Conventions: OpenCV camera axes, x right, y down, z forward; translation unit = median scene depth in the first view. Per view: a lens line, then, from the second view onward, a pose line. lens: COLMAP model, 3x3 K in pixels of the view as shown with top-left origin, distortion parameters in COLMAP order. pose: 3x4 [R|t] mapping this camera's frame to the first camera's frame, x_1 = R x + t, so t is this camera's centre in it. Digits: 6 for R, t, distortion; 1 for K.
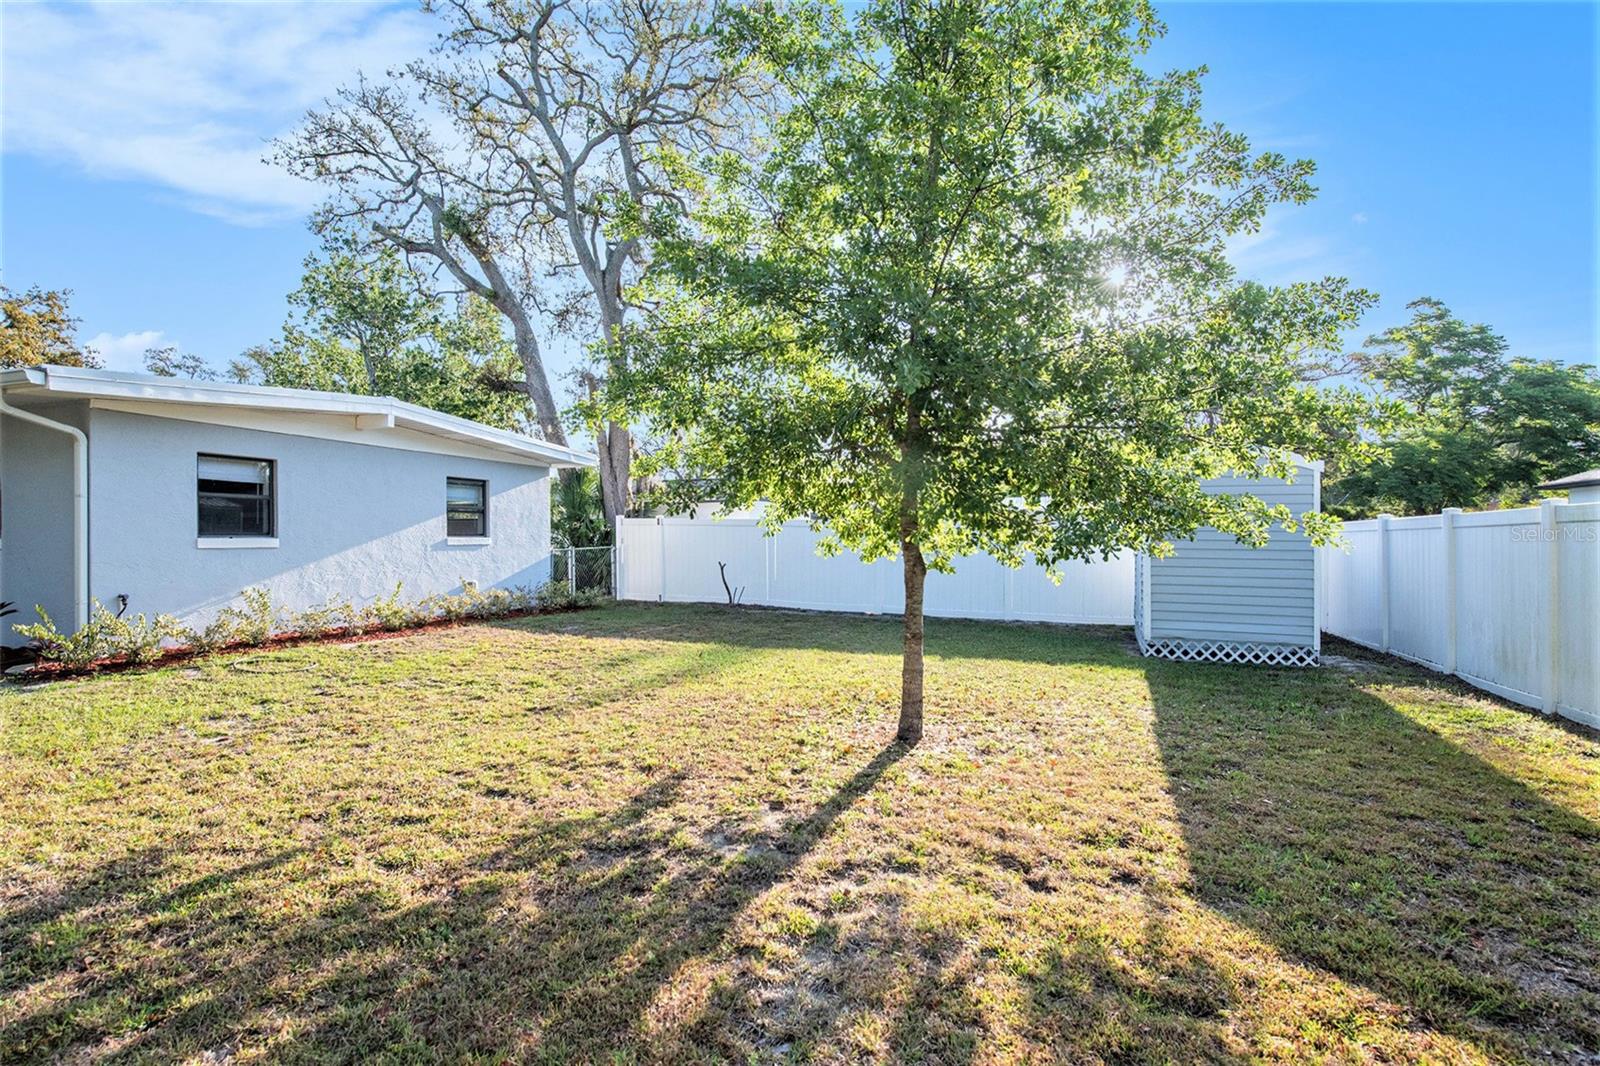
lens RADIAL K [[780.1, 0, 801.0], [0, 780.1, 536.6], [0, 0, 1]] dist [0.000686, 0.000040]
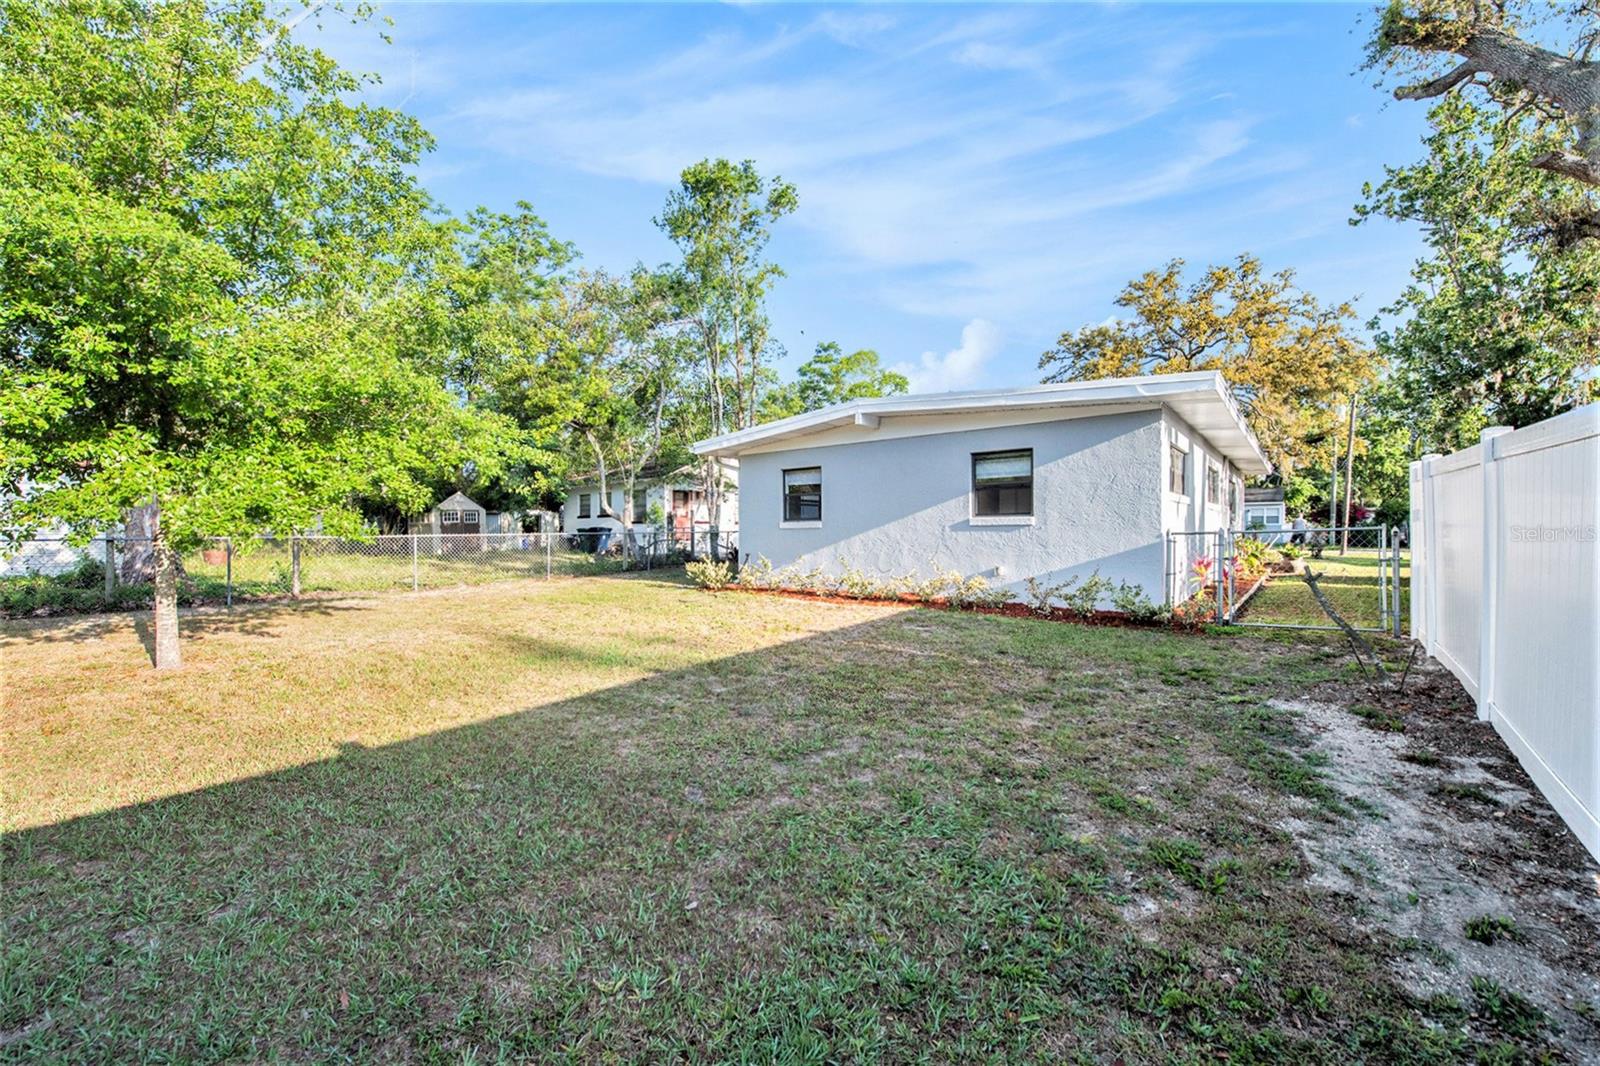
lens RADIAL K [[652.8, 0, 792.5], [0, 652.8, 536.7], [0, 0, 1]] dist [-0.010068, -0.002300]
pose [[-0.331895, 0.007290, -0.943288, 0.360839], [0.007584, 0.999958, 0.005059, 0.017676], [0.943286, -0.005475, -0.331937, 1.054573]]
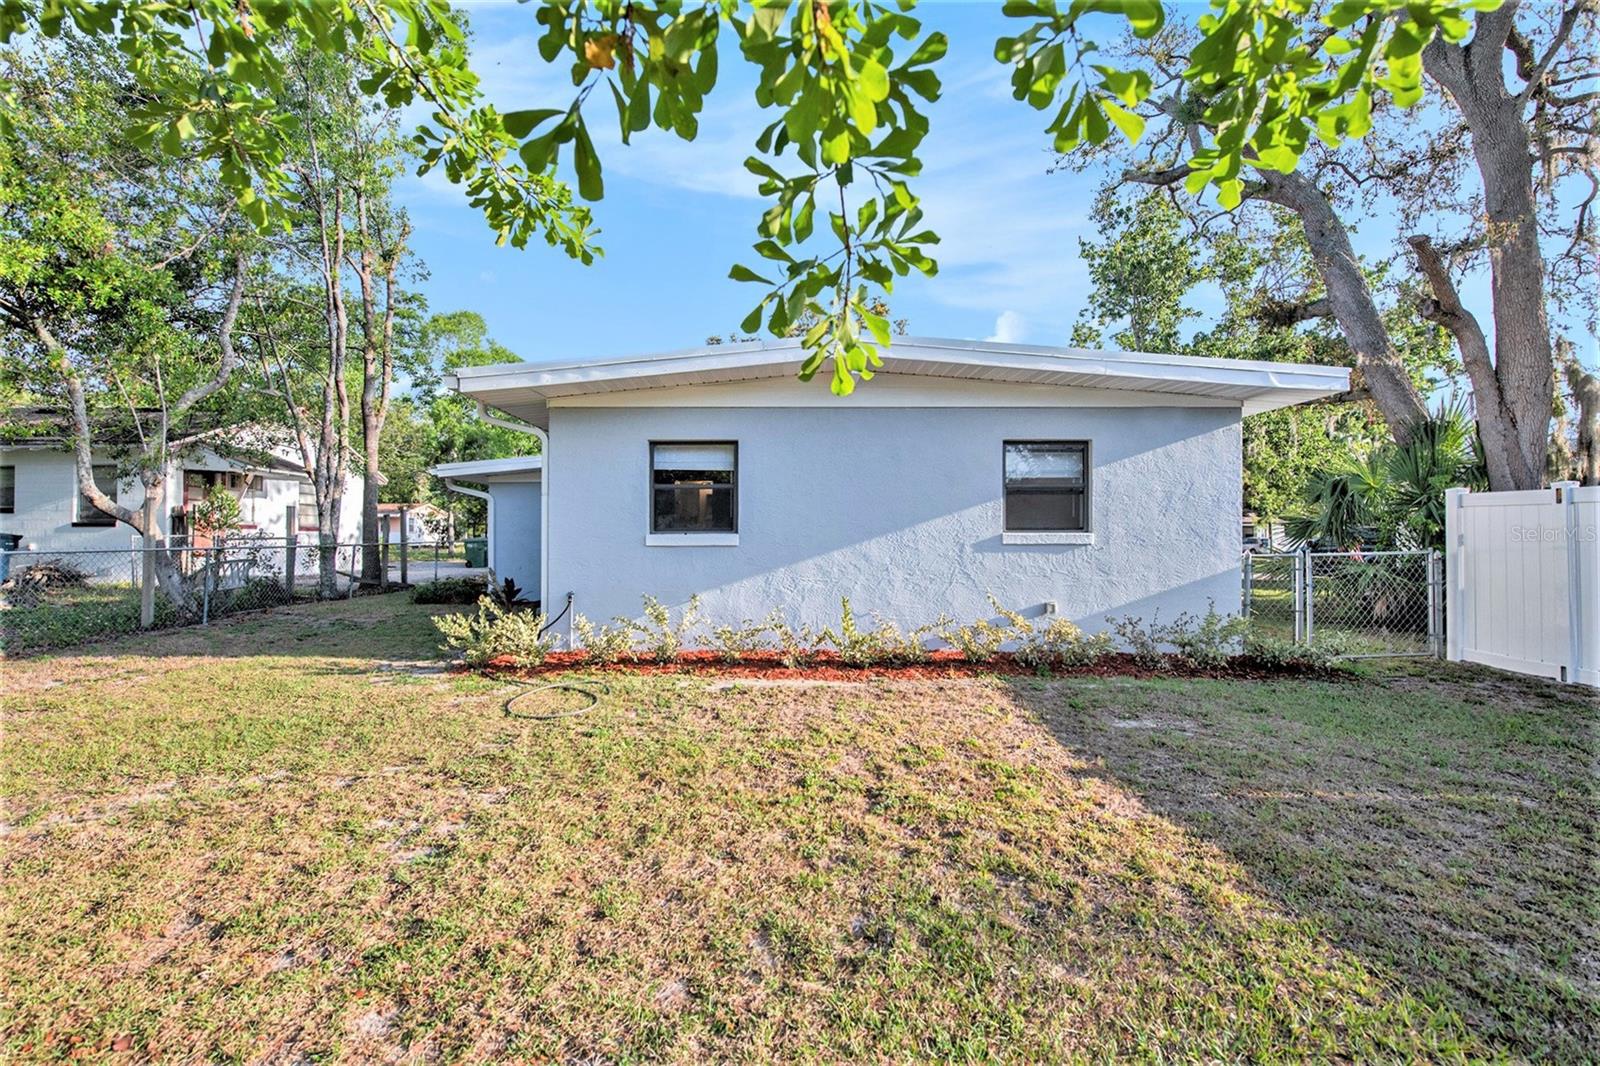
lens RADIAL K [[652.8, 0, 803.6], [0, 652.8, 539.3], [0, 0, 1]] dist [-0.010068, -0.002300]
pose [[0.347577, -0.002286, -0.937649, 0.004535], [0.001194, 0.999997, -0.001996, 0.006557], [0.937651, -0.000426, 0.347579, 0.649523]]
